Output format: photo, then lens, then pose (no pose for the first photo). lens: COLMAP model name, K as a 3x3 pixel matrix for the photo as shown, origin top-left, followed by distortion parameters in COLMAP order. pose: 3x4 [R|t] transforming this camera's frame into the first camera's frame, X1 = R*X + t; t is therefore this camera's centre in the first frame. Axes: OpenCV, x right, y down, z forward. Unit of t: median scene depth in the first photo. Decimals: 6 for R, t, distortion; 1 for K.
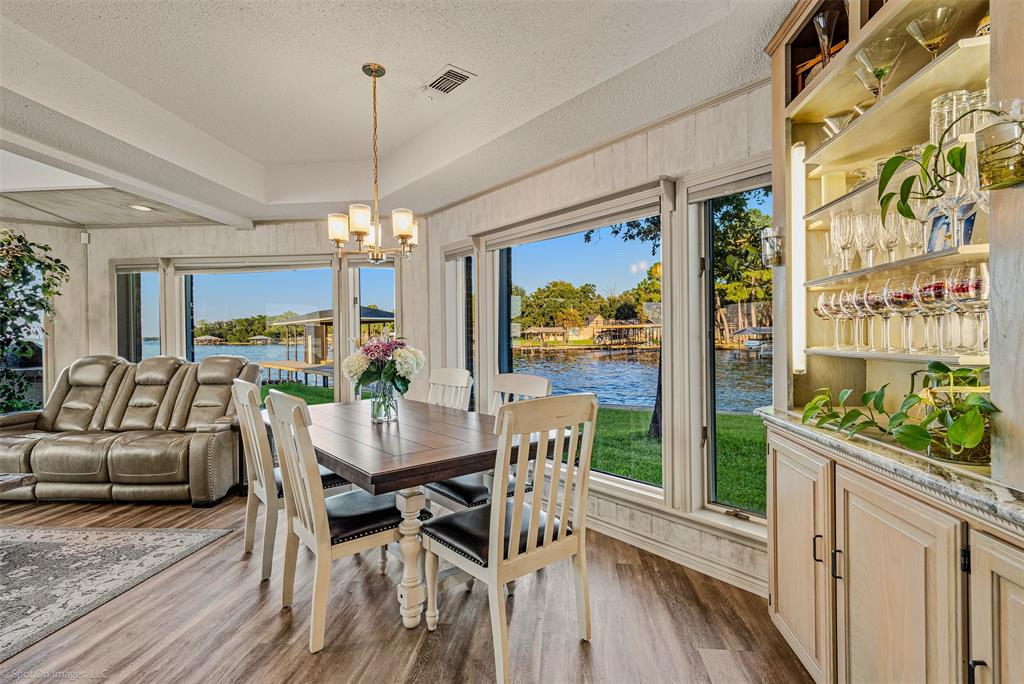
lens RADIAL K [[496.5, 0, 514.7], [0, 496.5, 339.1], [0, 0, 1]] dist [0.018964, 0.000154]
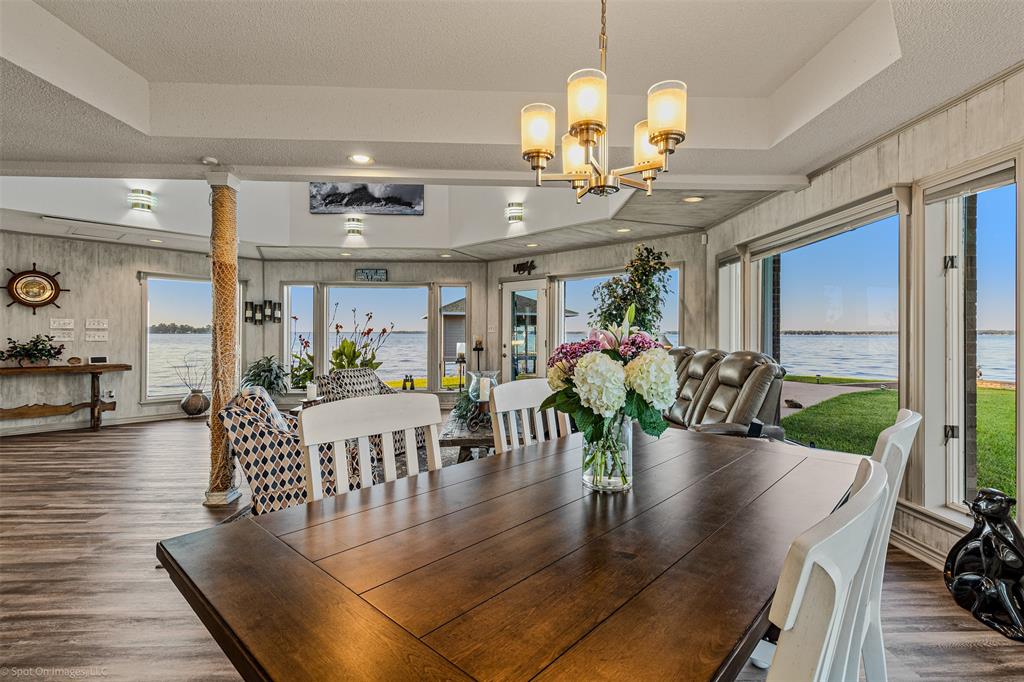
lens RADIAL K [[477.7, 0, 512.3], [0, 477.7, 336.1], [0, 0, 1]] dist [0.023109, 0.000322]
pose [[0.138445, 0.017524, -0.990215, 0.139419], [-0.007817, 0.999832, 0.016601, -0.003967], [0.990339, 0.005442, 0.138559, 0.483910]]
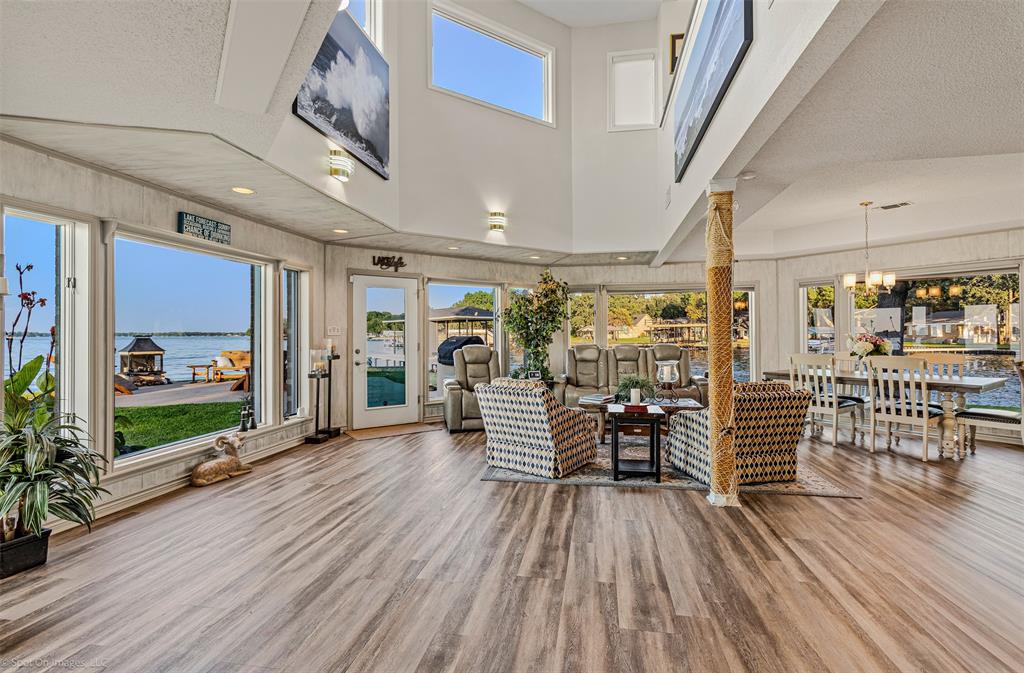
lens RADIAL K [[478.8, 0, 513.4], [0, 478.8, 330.2], [0, 0, 1]] dist [0.011772, -0.000159]
pose [[0.997532, 0.007394, -0.069823, -0.938371], [-0.008320, 0.999881, -0.012986, 0.010618], [0.069718, 0.013535, 0.997475, -0.624345]]
